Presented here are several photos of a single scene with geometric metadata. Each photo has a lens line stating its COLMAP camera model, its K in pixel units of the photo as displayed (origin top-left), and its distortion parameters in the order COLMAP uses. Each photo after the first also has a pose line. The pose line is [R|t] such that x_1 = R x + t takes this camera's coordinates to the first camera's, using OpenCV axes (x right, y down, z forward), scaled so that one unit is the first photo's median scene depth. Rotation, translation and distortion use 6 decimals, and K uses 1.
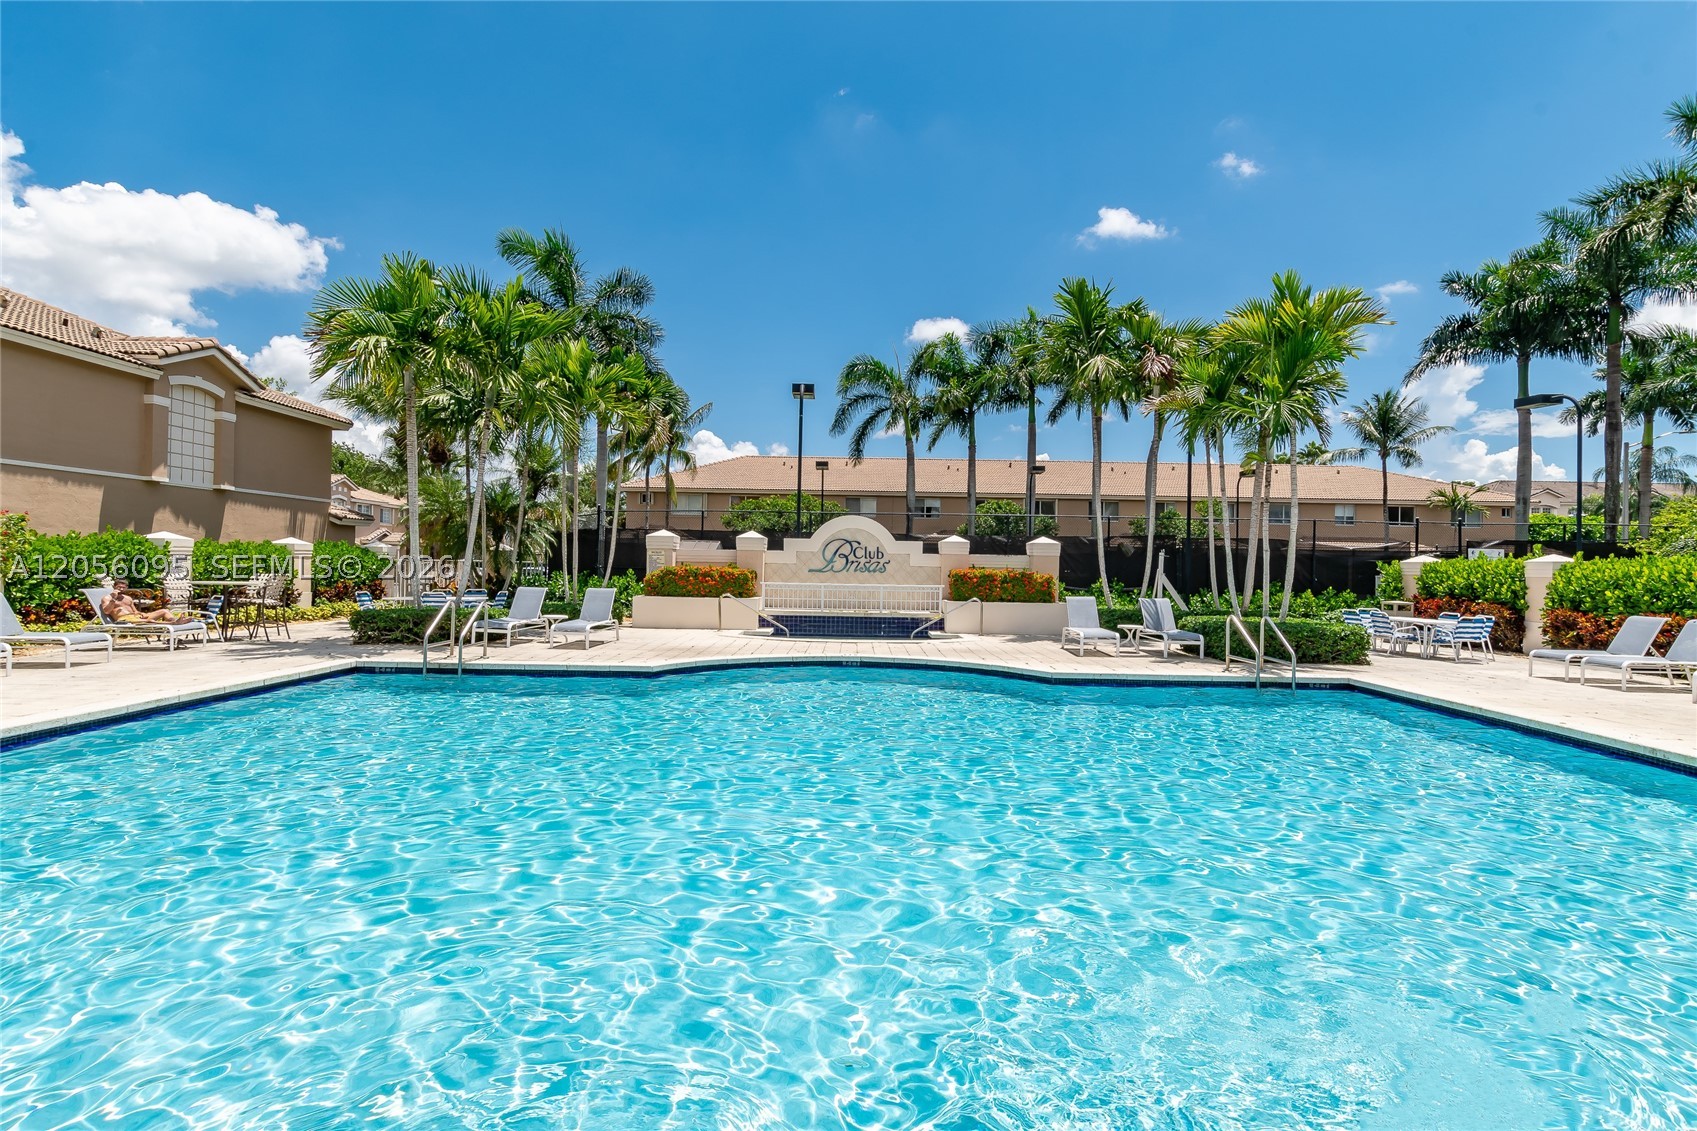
lens RADIAL K [[797.2, 0, 795.3], [0, 797.2, 560.0], [0, 0, 1]] dist [-0.000582, -0.000067]
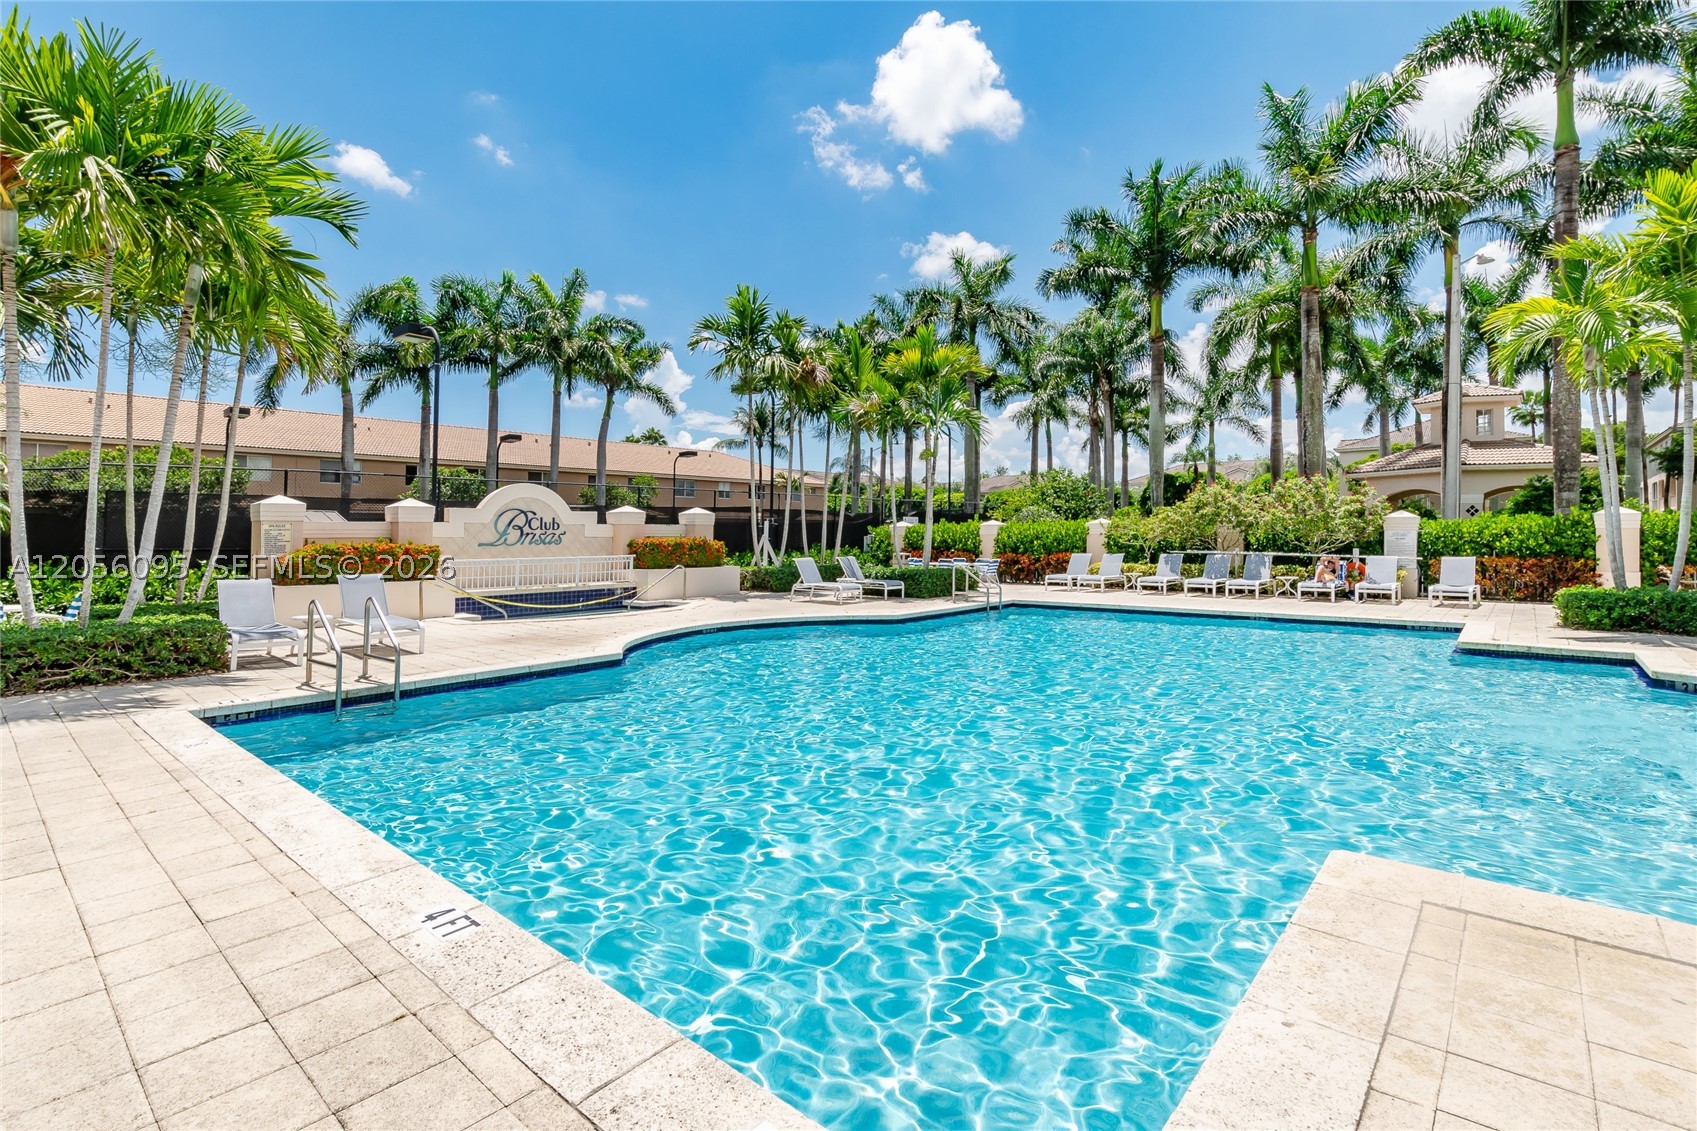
lens RADIAL K [[797.2, 0, 795.3], [0, 797.2, 560.0], [0, 0, 1]] dist [-0.000582, -0.000067]
pose [[0.660538, -0.044822, 0.749453, -0.419828], [0.014669, 0.998796, 0.046805, -0.006057], [-0.750649, -0.019923, 0.660401, 0.155344]]
